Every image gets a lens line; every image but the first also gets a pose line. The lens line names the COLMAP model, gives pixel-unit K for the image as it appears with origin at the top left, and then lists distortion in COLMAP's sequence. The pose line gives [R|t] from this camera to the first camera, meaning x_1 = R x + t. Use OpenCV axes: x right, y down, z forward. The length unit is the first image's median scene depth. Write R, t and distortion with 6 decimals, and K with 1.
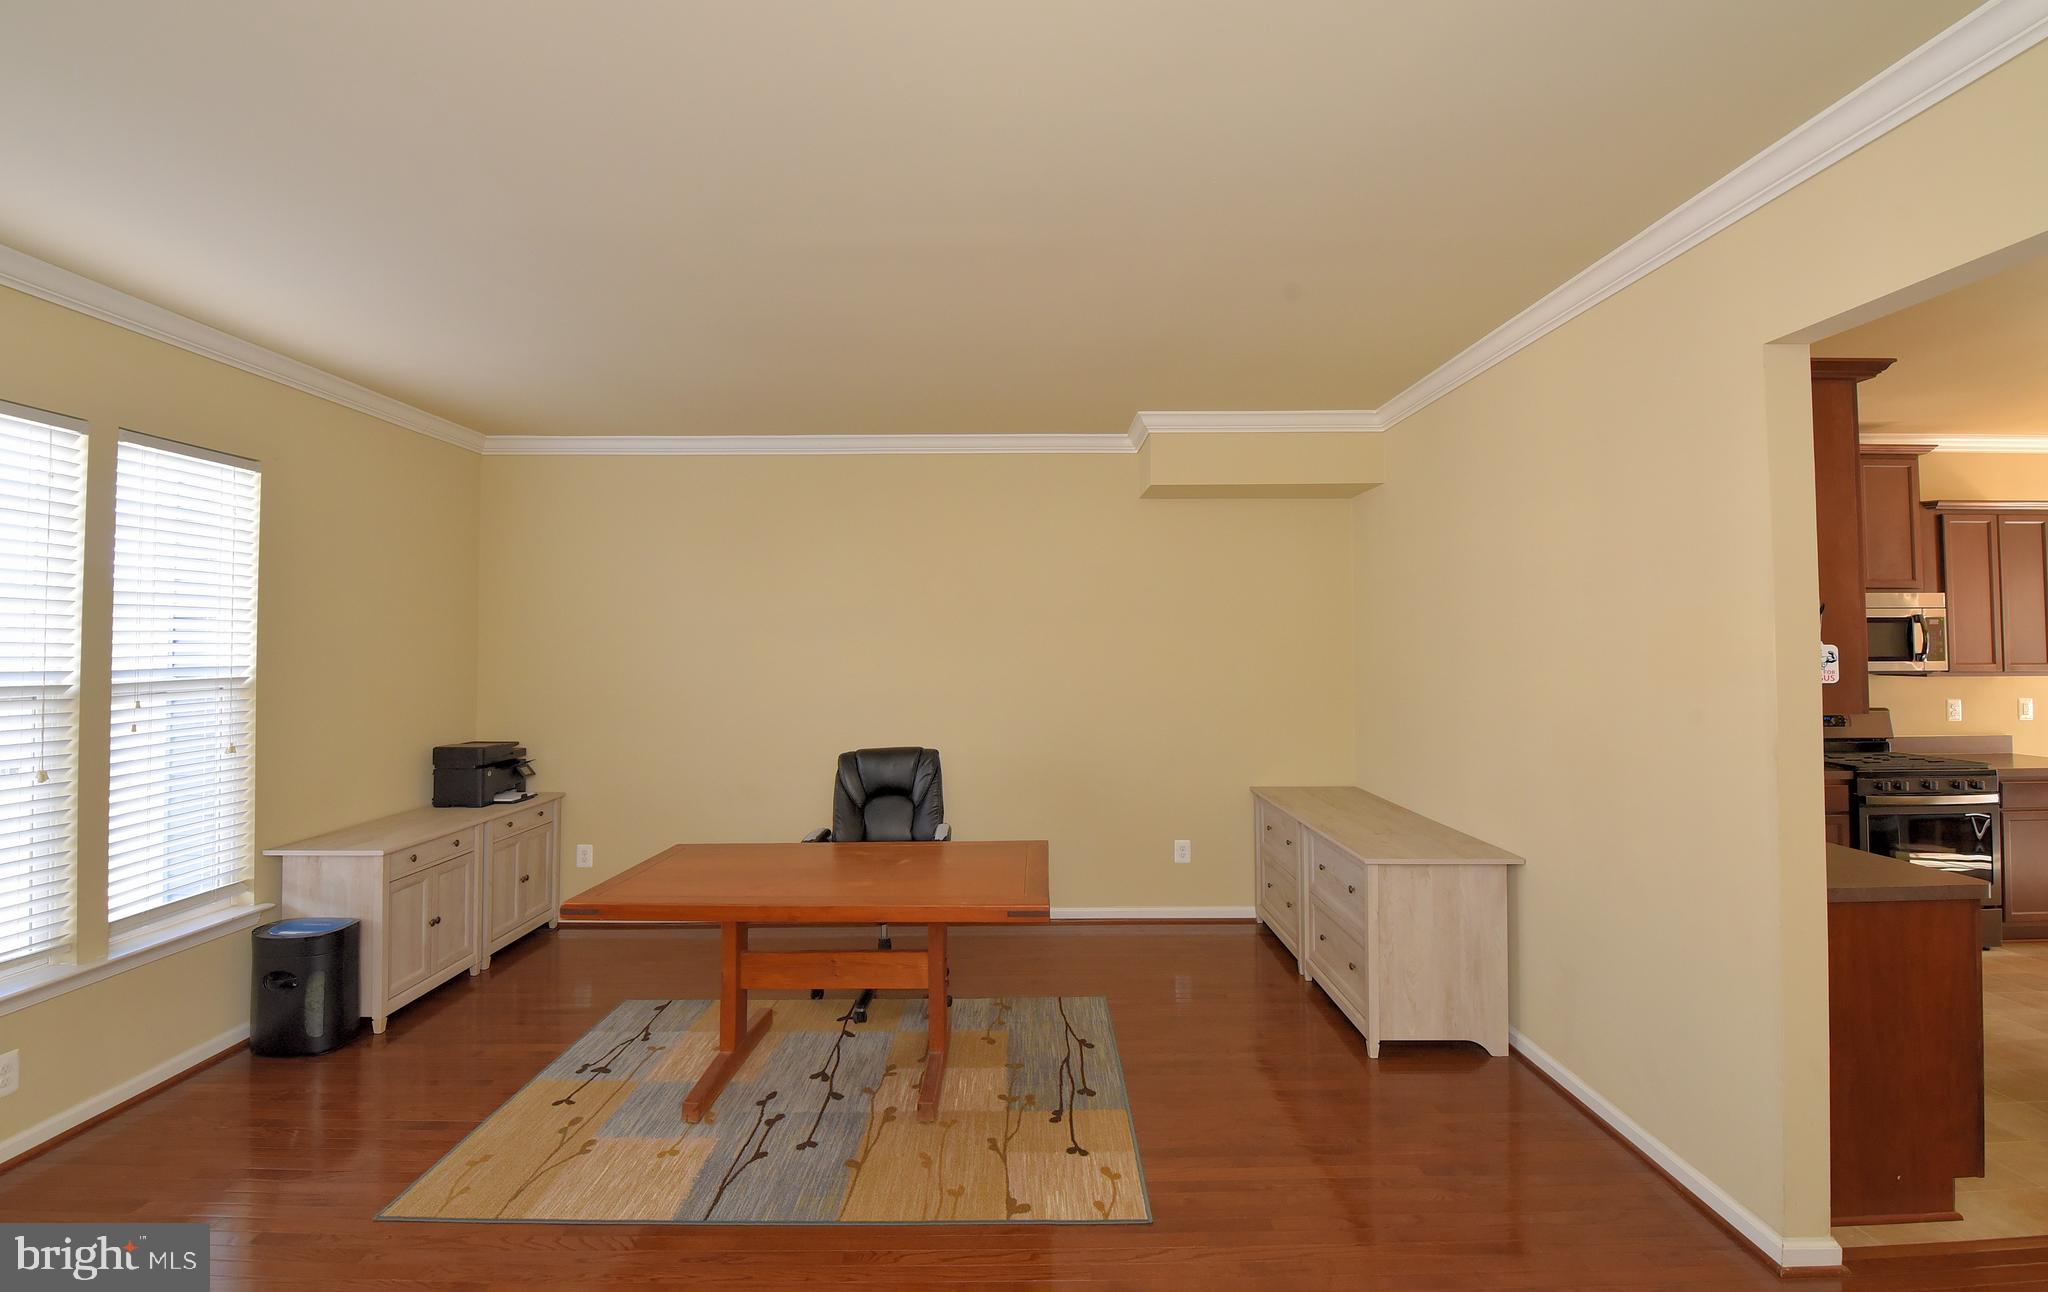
lens RADIAL K [[885.7, 0, 1024.1], [0, 885.7, 616.7], [0, 0, 1]] dist [0.000120, -0.011129]
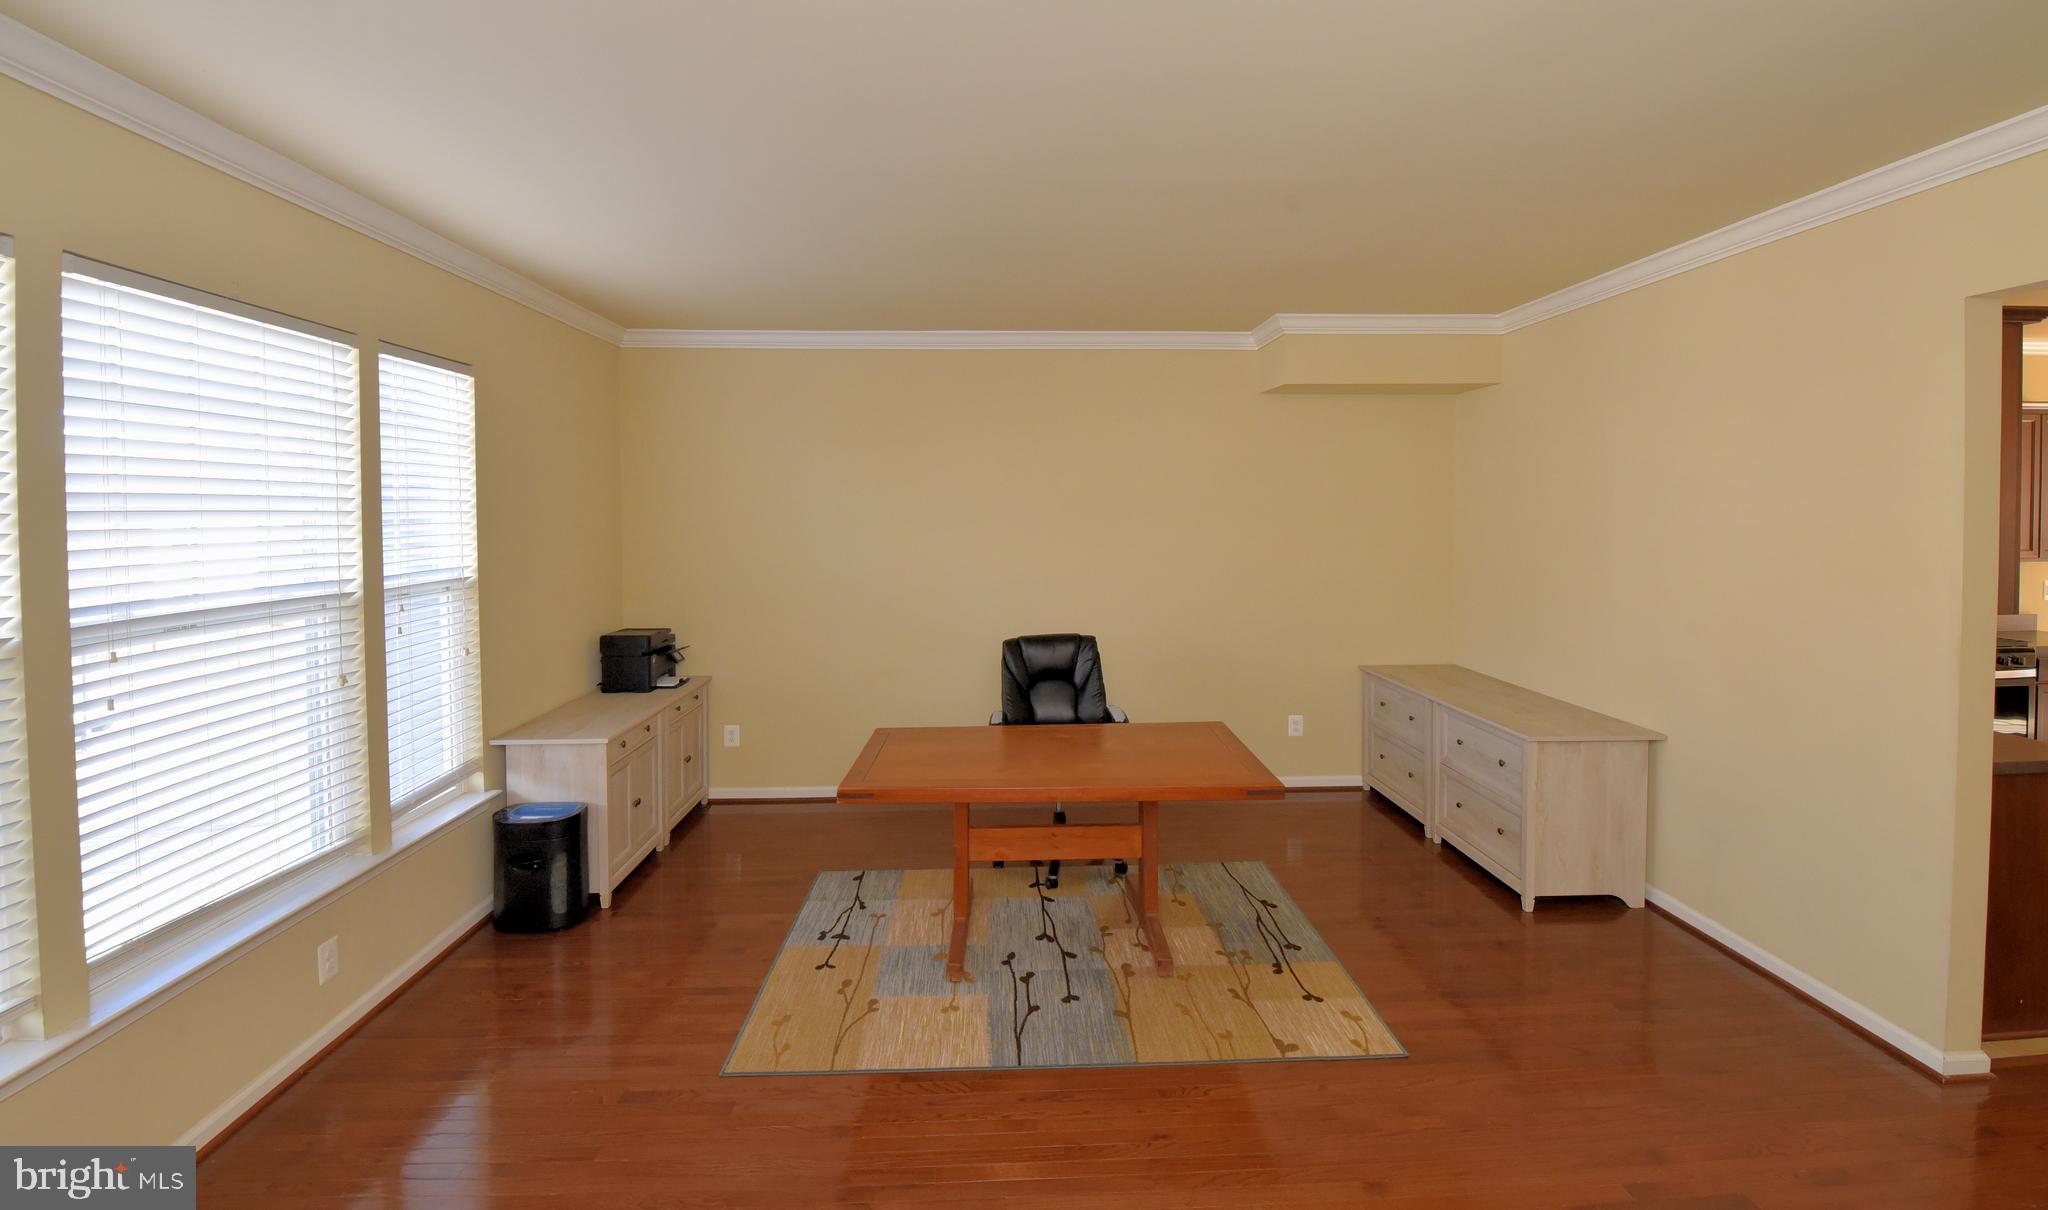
lens RADIAL K [[886.4, 0, 1024.4], [0, 886.4, 528.8], [0, 0, 1]] dist [0.000374, -0.010299]
pose [[0.999271, -0.001819, 0.038131, -0.280622], [-0.000232, 0.998555, 0.053730, -0.045261], [-0.038173, -0.053700, 0.997827, -0.067659]]
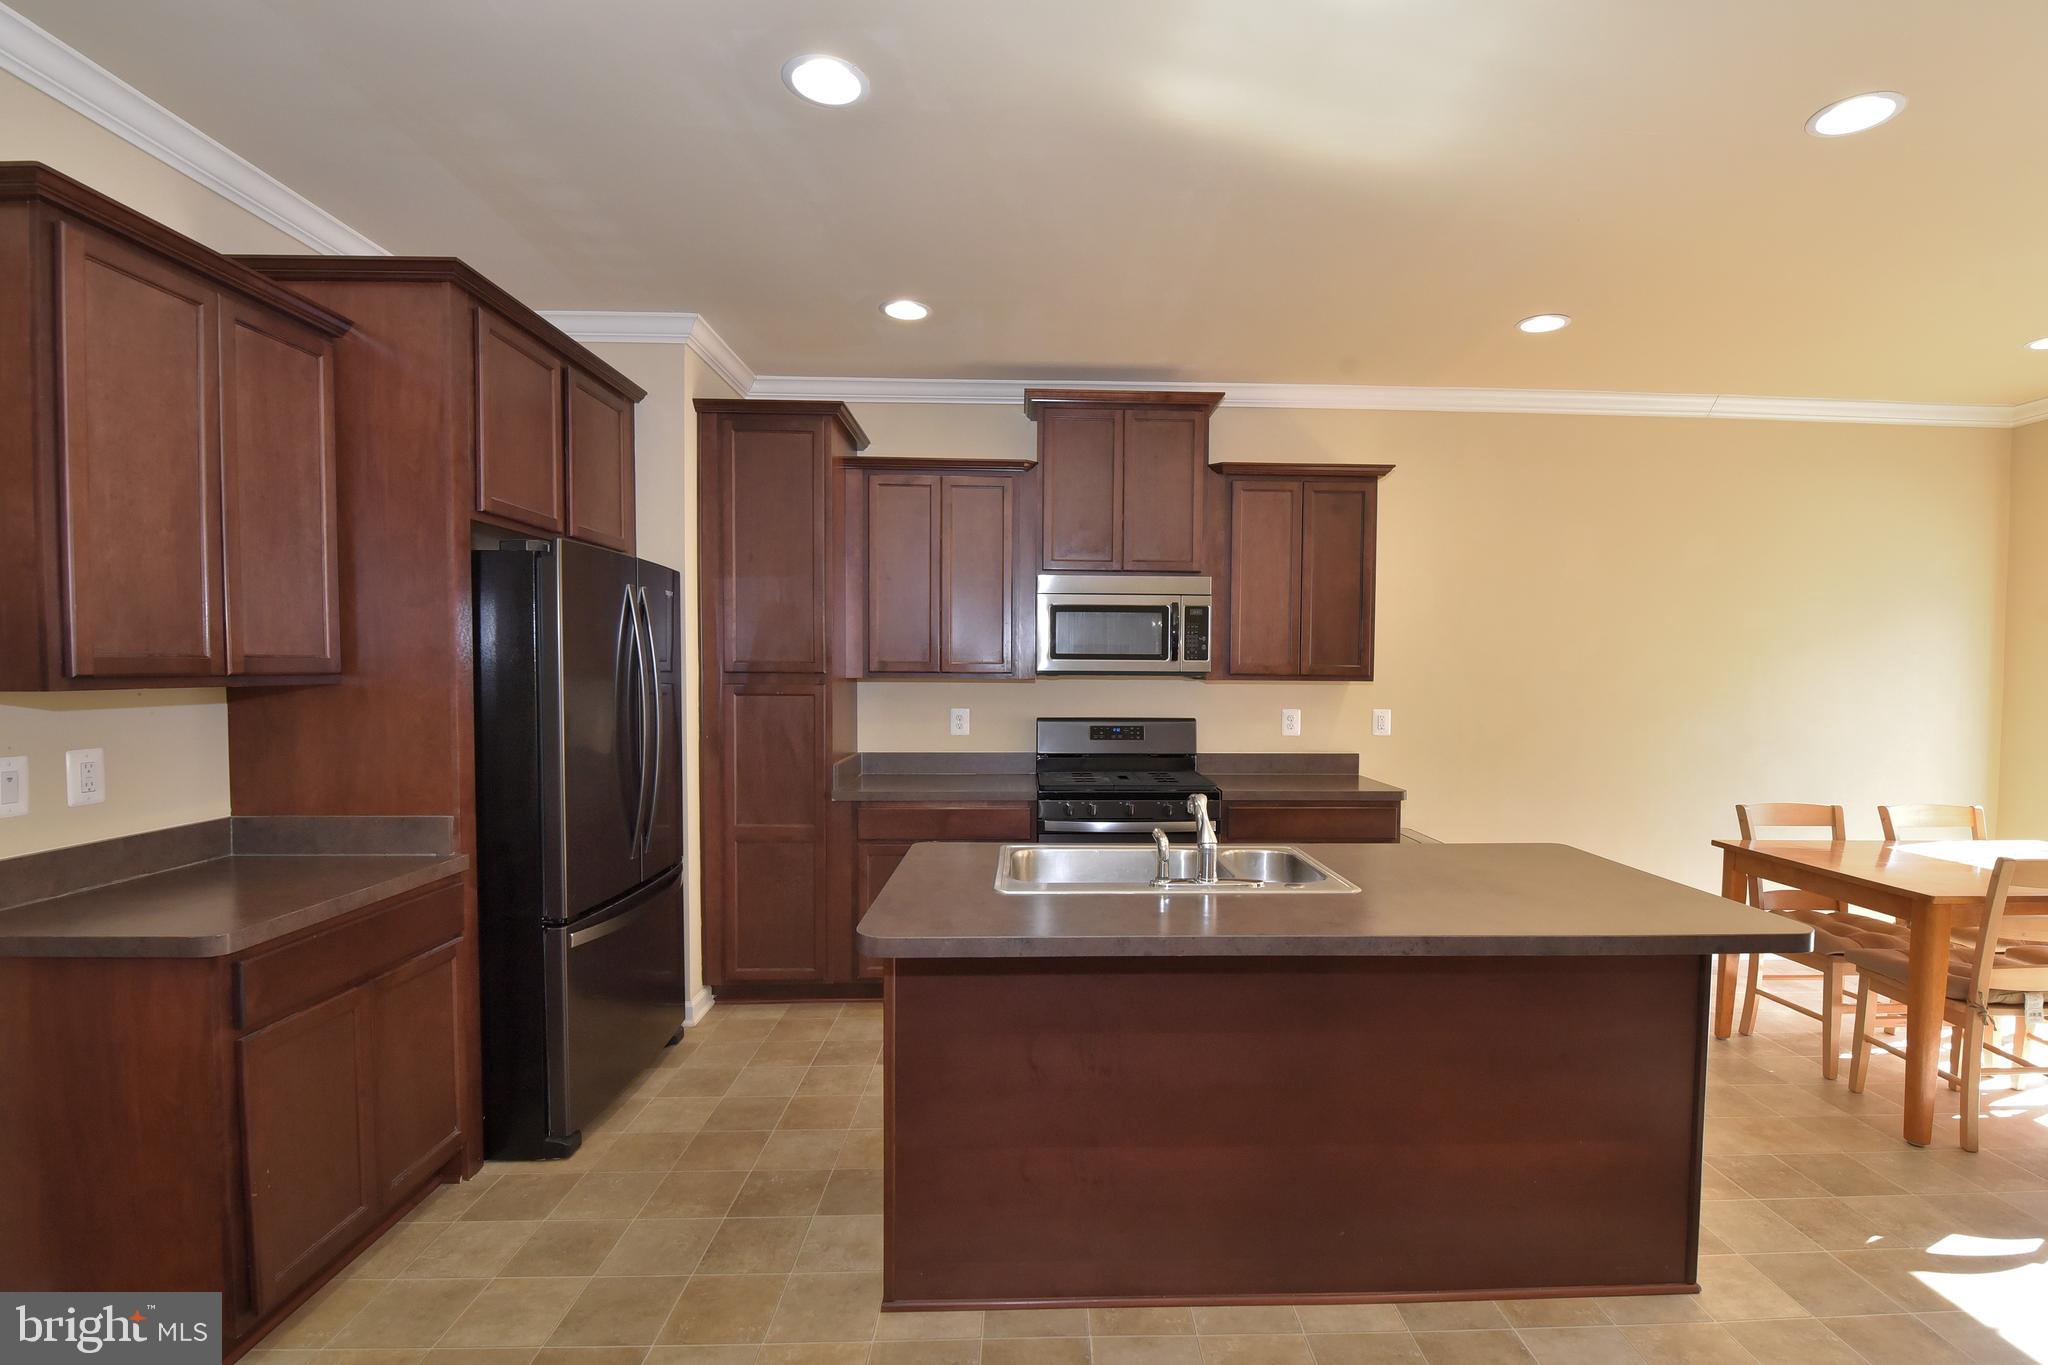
lens RADIAL K [[931.9, 0, 1057.3], [0, 931.9, 700.9], [0, 0, 1]] dist [-0.015015, -0.000714]
pose [[0.999369, 0.009013, 0.034360, 1.228513], [-0.011372, 0.997544, 0.069106, 0.041620], [-0.033653, -0.069454, 0.997017, 0.177626]]
